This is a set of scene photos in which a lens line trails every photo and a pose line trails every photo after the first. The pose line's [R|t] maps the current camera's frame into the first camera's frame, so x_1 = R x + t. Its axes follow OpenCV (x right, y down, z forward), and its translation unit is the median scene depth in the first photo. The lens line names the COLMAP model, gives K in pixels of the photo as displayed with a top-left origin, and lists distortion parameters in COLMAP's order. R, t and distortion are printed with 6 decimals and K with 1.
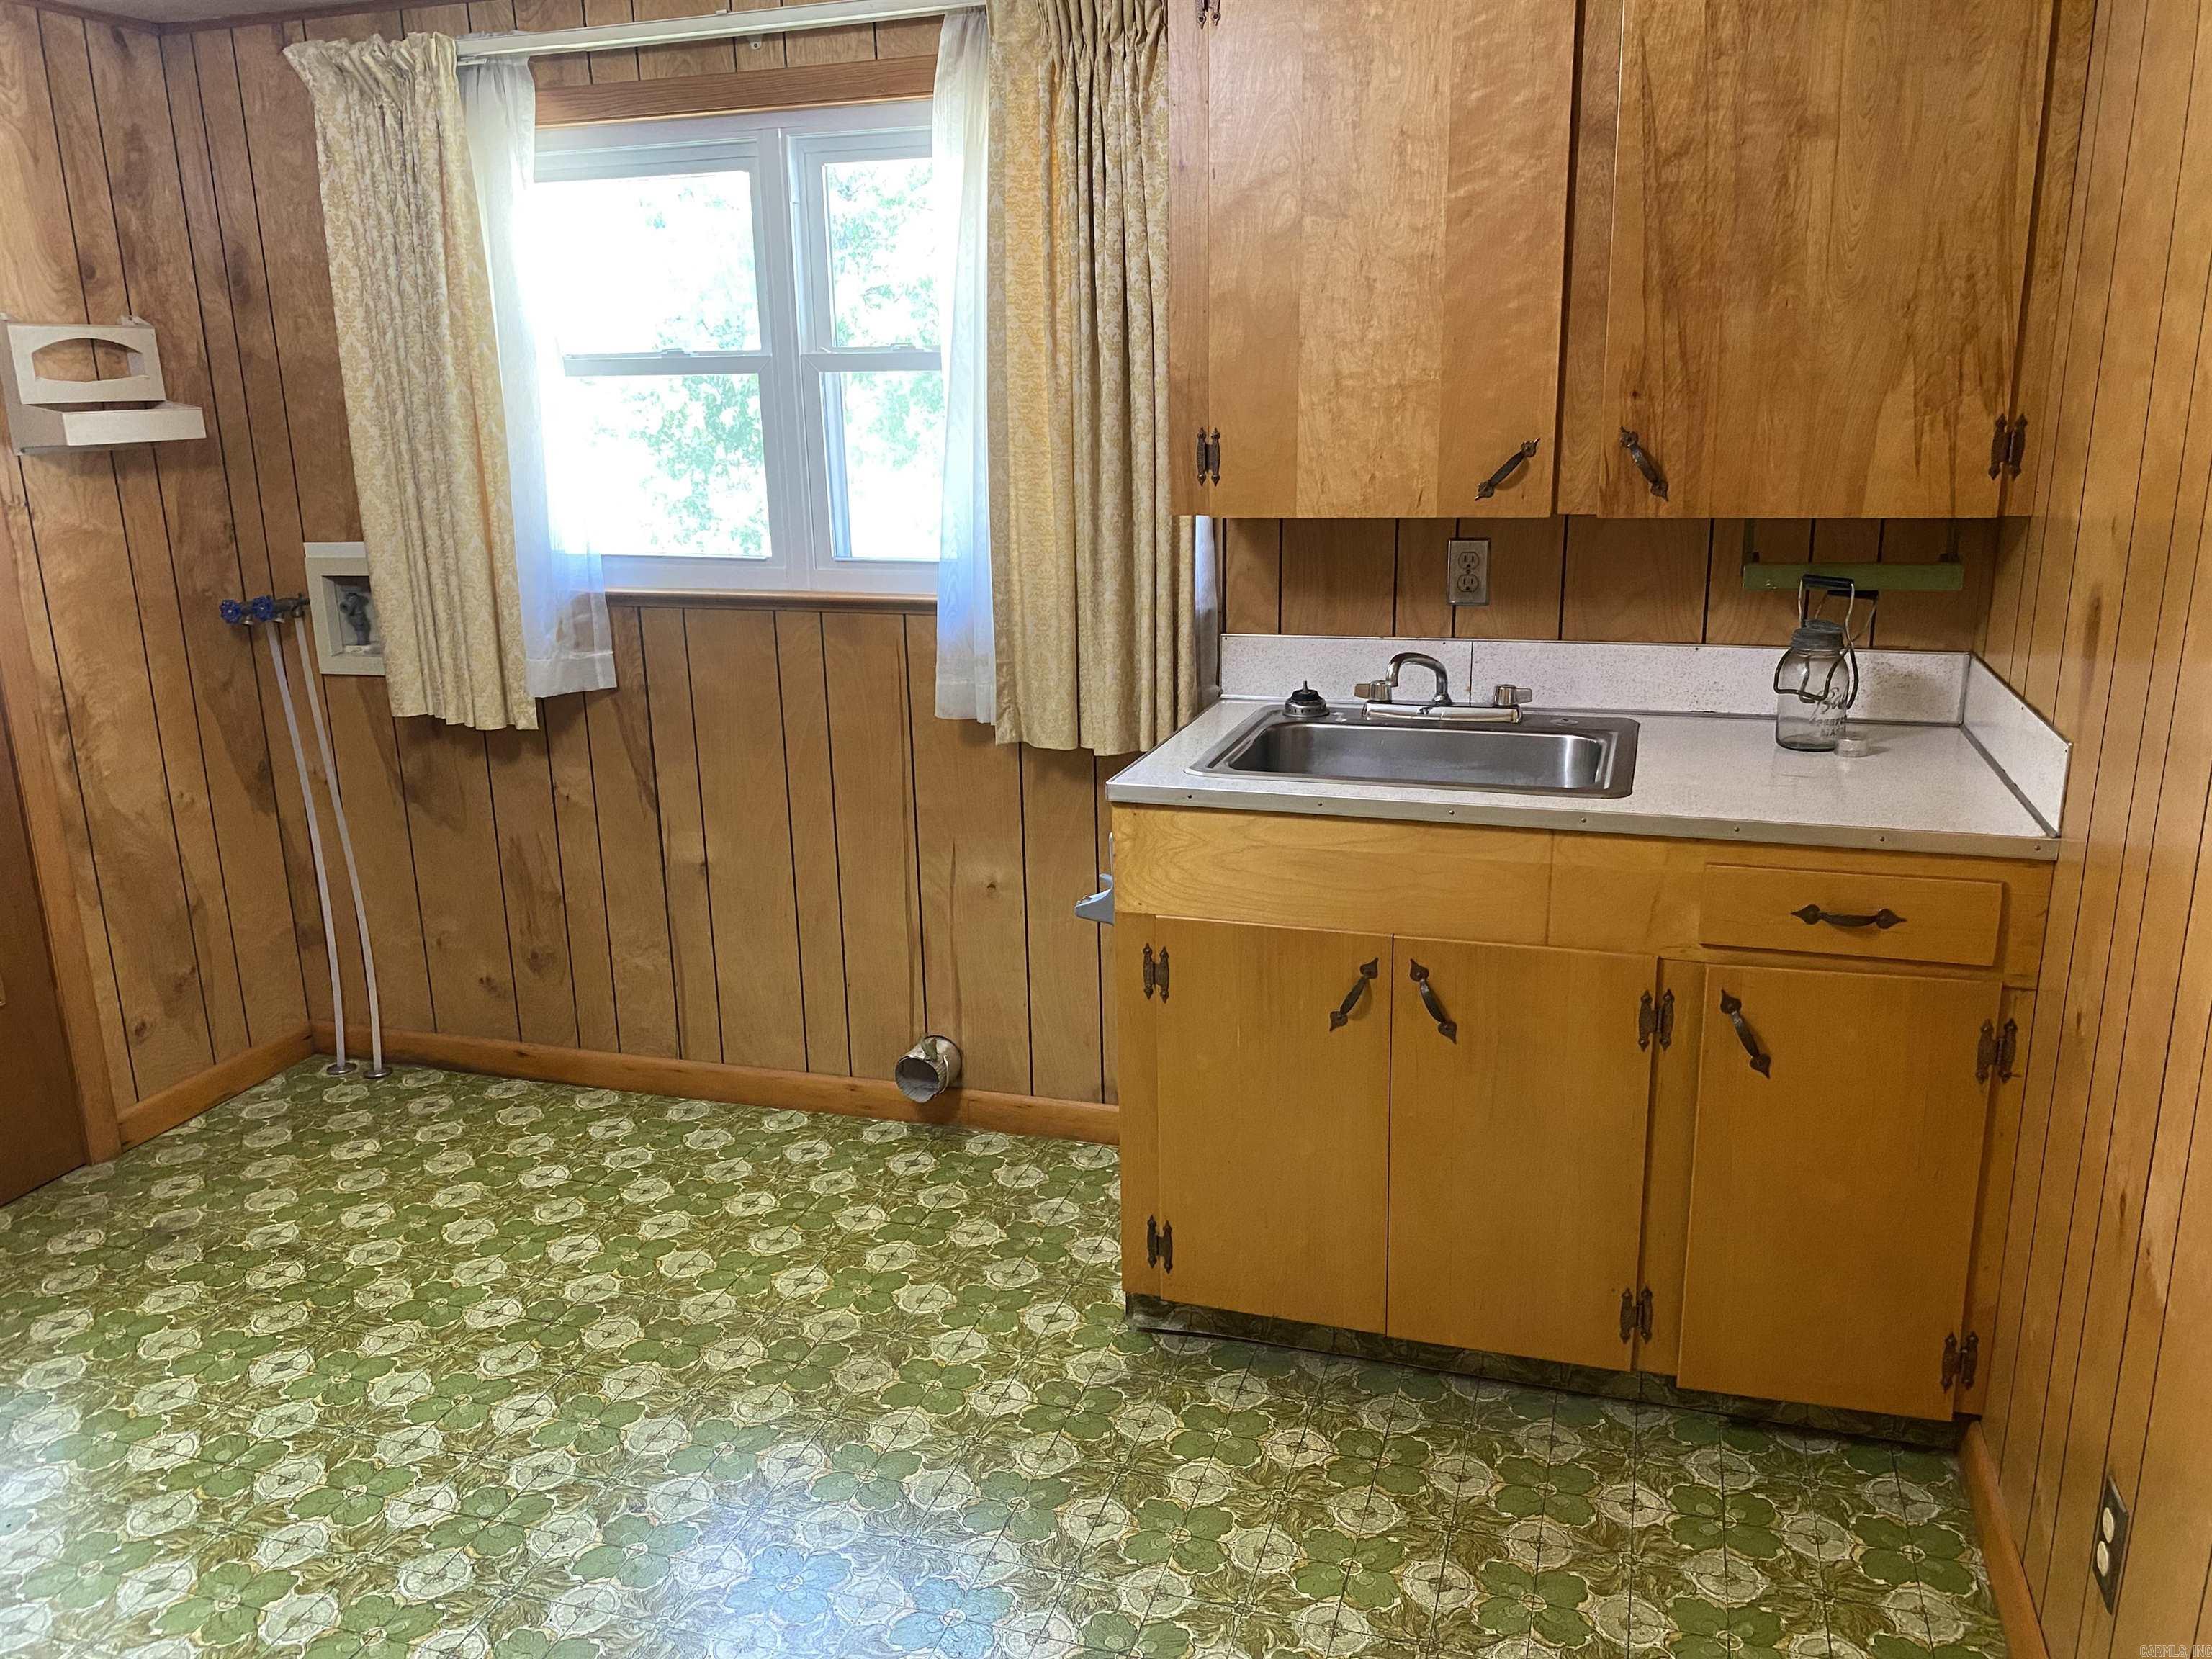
lens RADIAL K [[1671.3, 0, 1119.8], [0, 1671.3, 813.2], [0, 0, 1]] dist [0.027810, -0.028608]
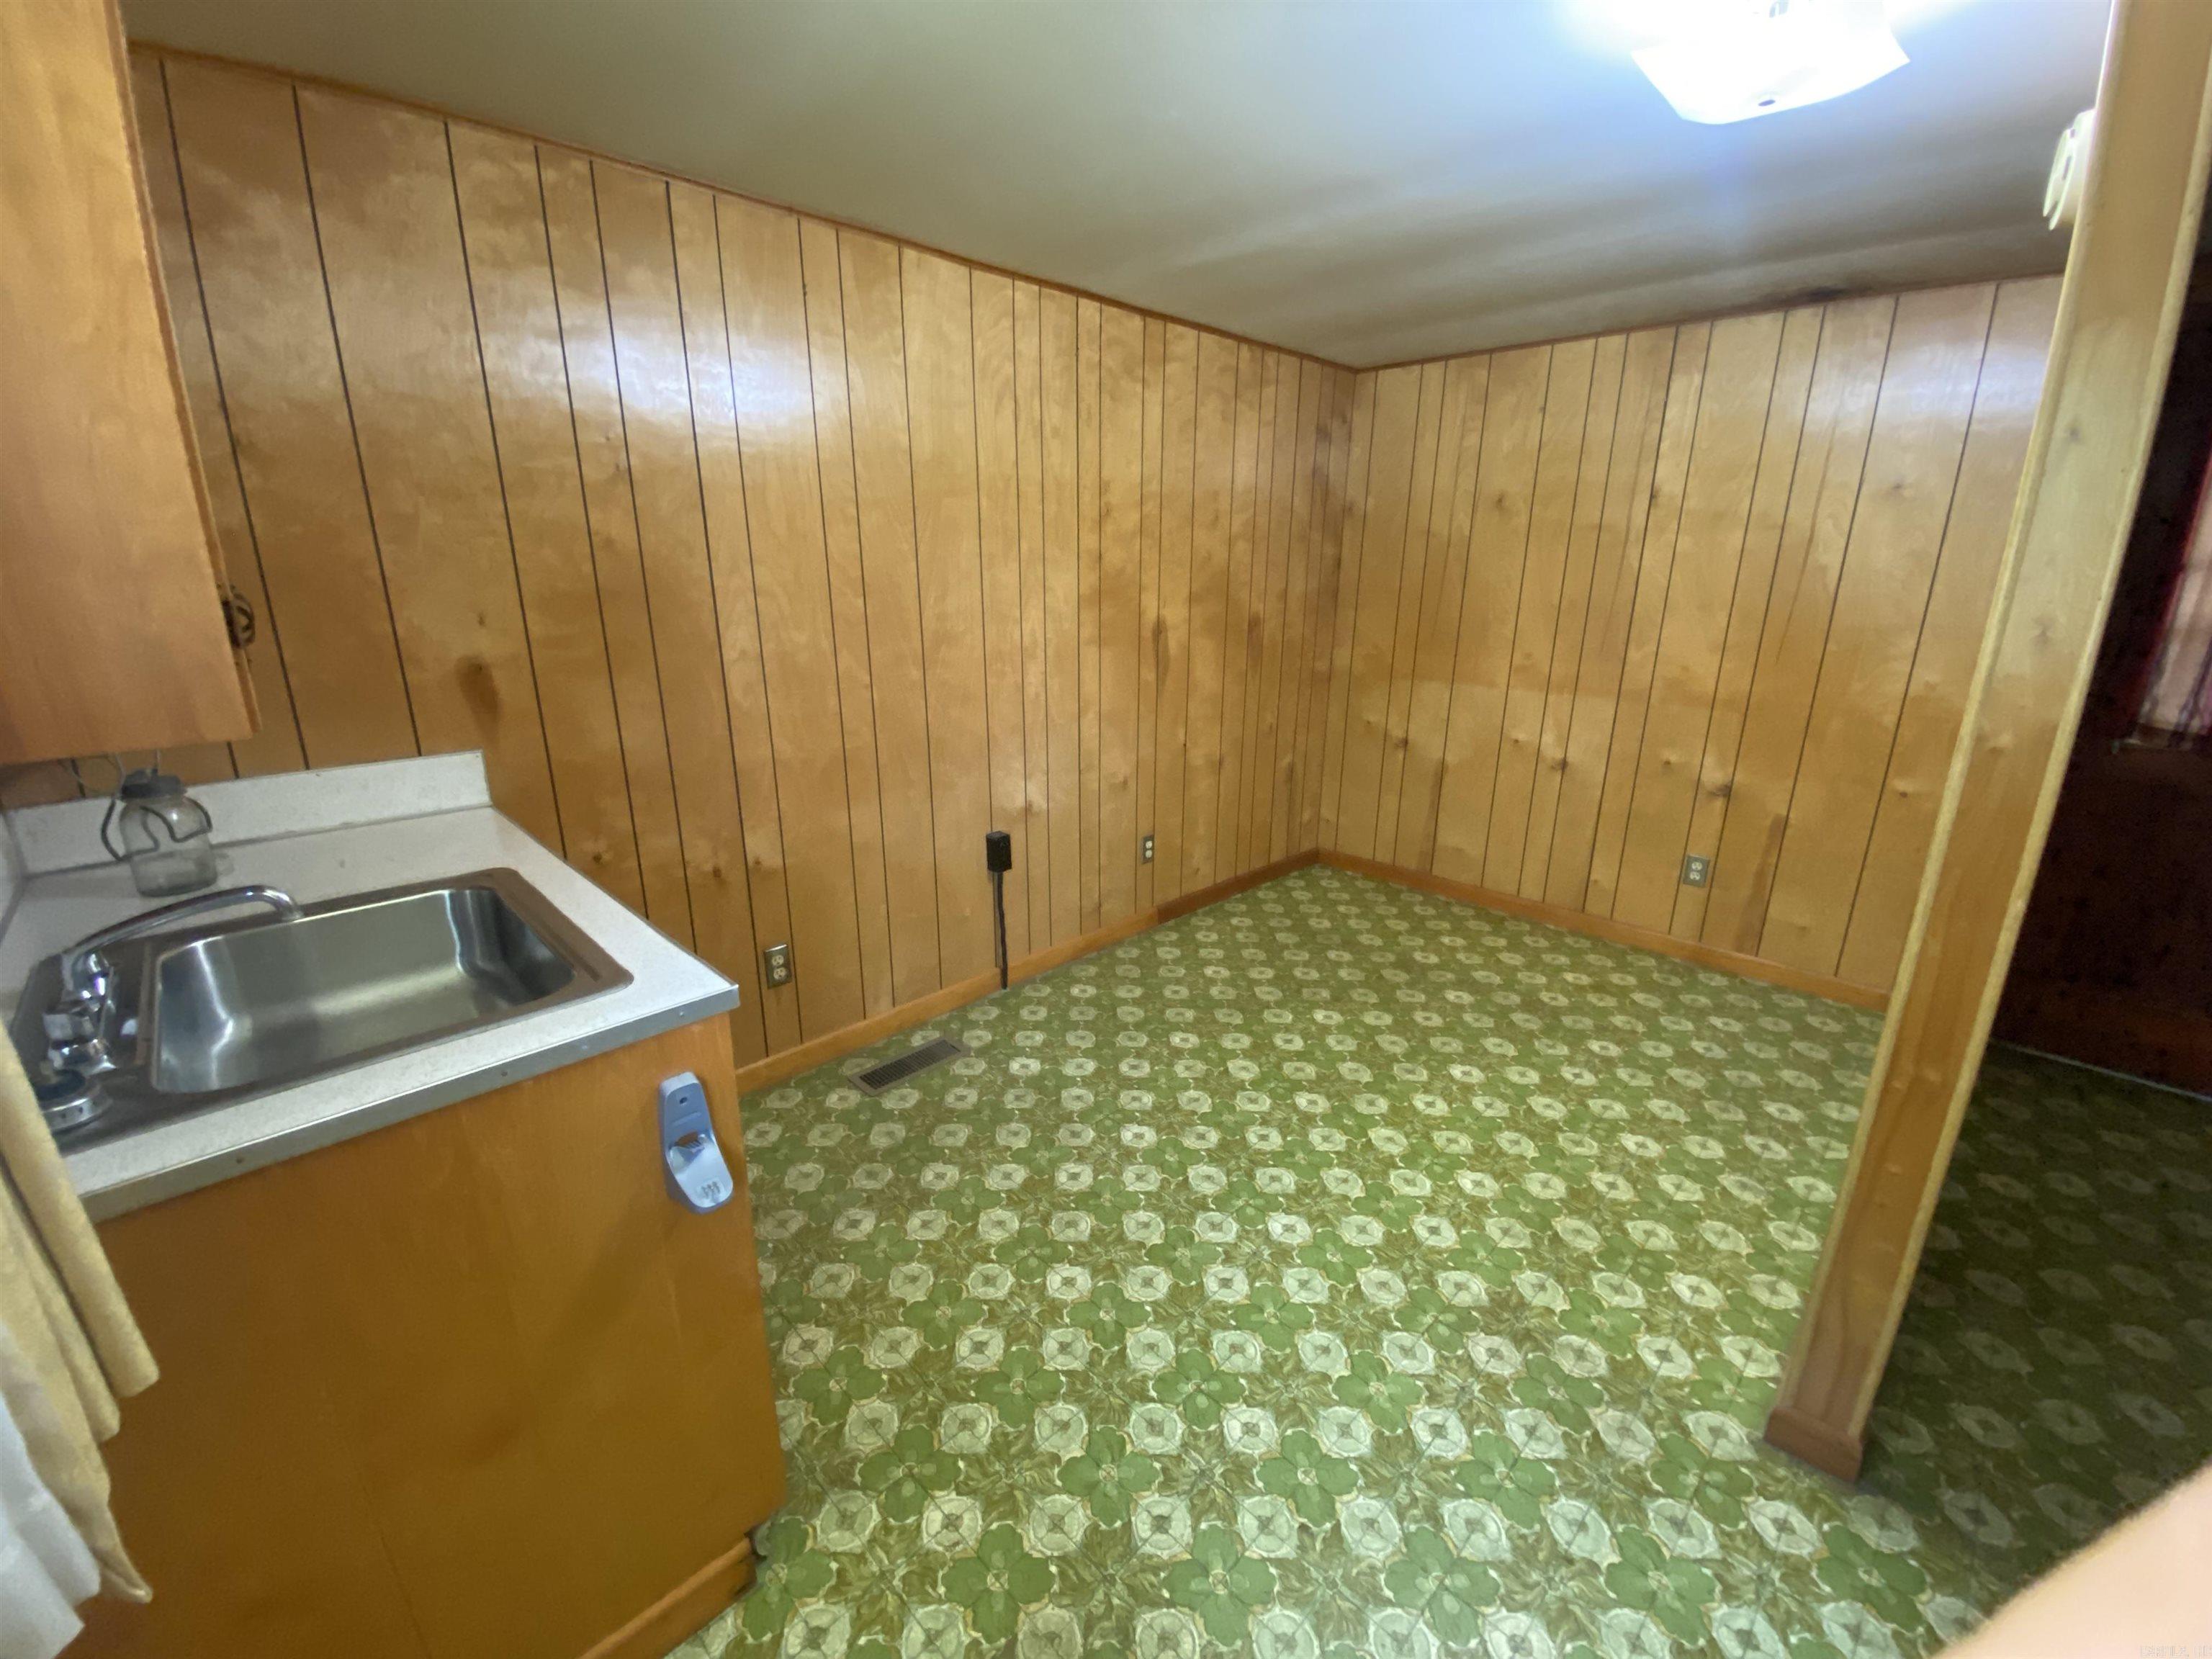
lens RADIAL K [[900.8, 0, 1100.0], [0, 900.8, 829.2], [0, 0, 1]] dist [-0.004066, -0.004979]
pose [[-0.888752, -0.115842, 0.443509, -0.290232], [0.132083, 0.861785, 0.489775, -0.230700], [-0.438947, 0.493869, -0.750613, 0.976231]]
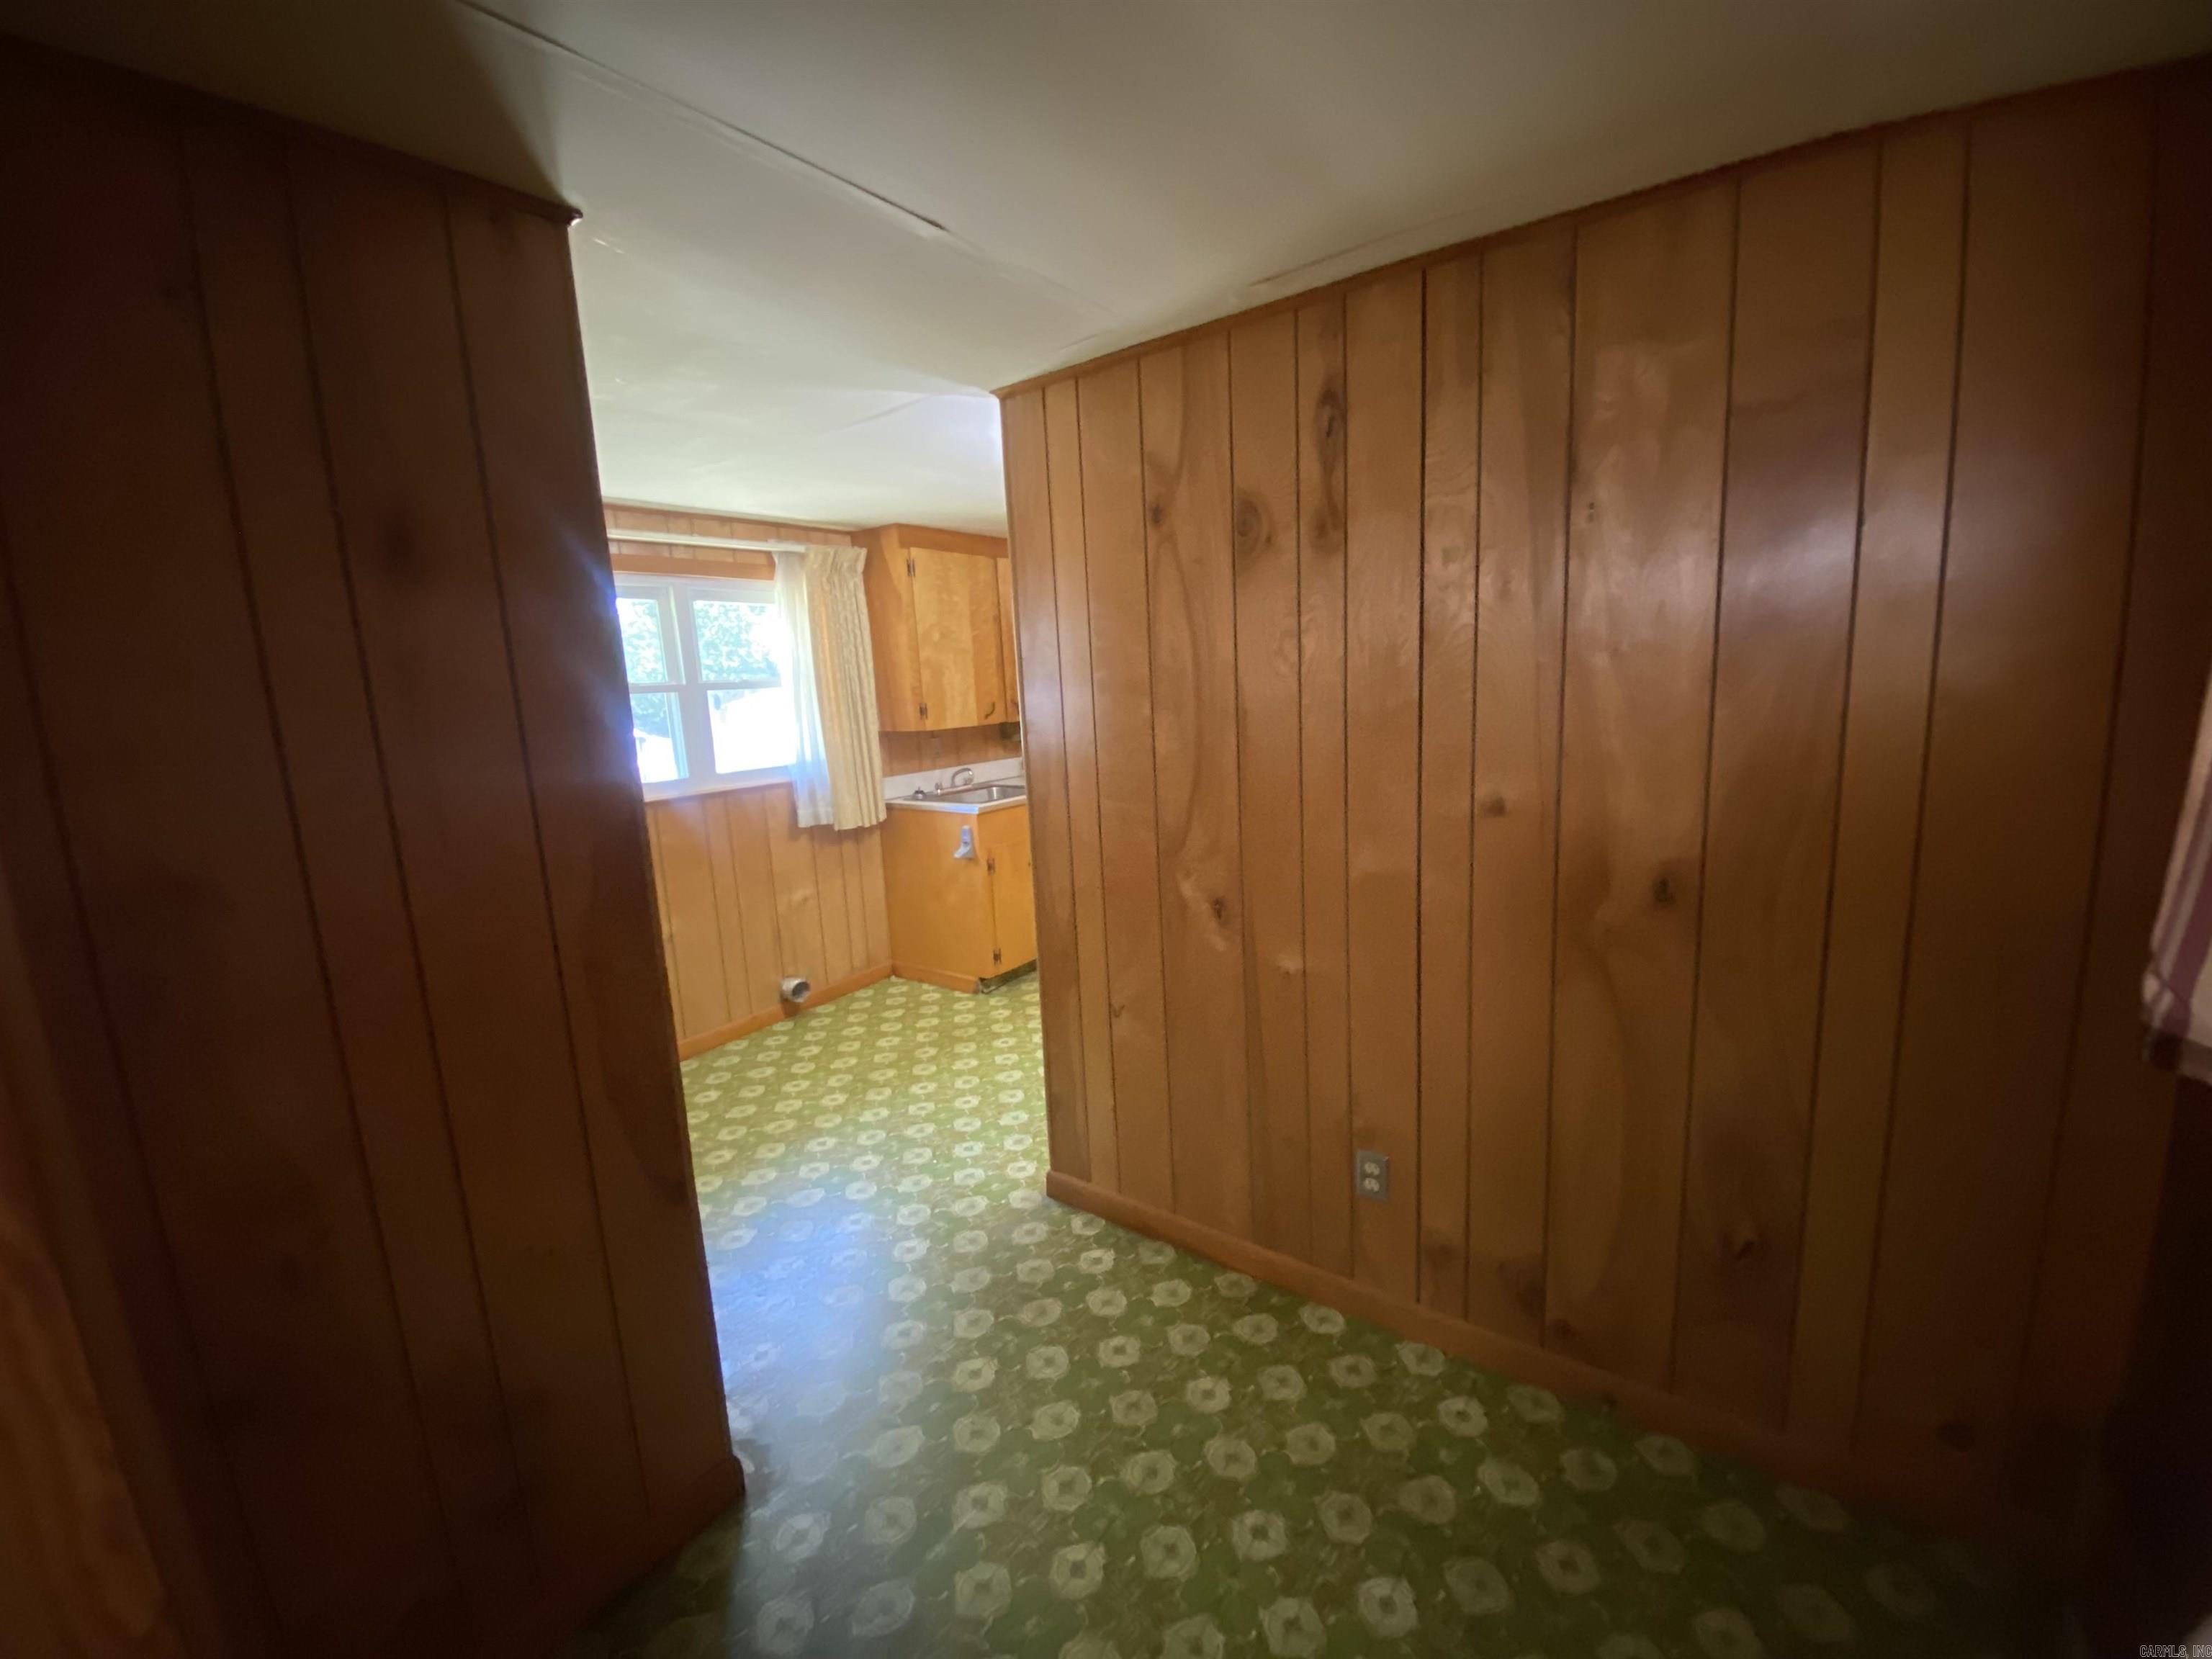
lens RADIAL K [[900.8, 0, 1102.6], [0, 900.8, 820.0], [0, 0, 1]] dist [-0.004066, -0.004979]
pose [[0.299551, -0.149685, 0.942265, -1.241012], [0.285590, 0.956400, 0.061140, -0.023691], [-0.910334, 0.250787, 0.329239, 0.182970]]
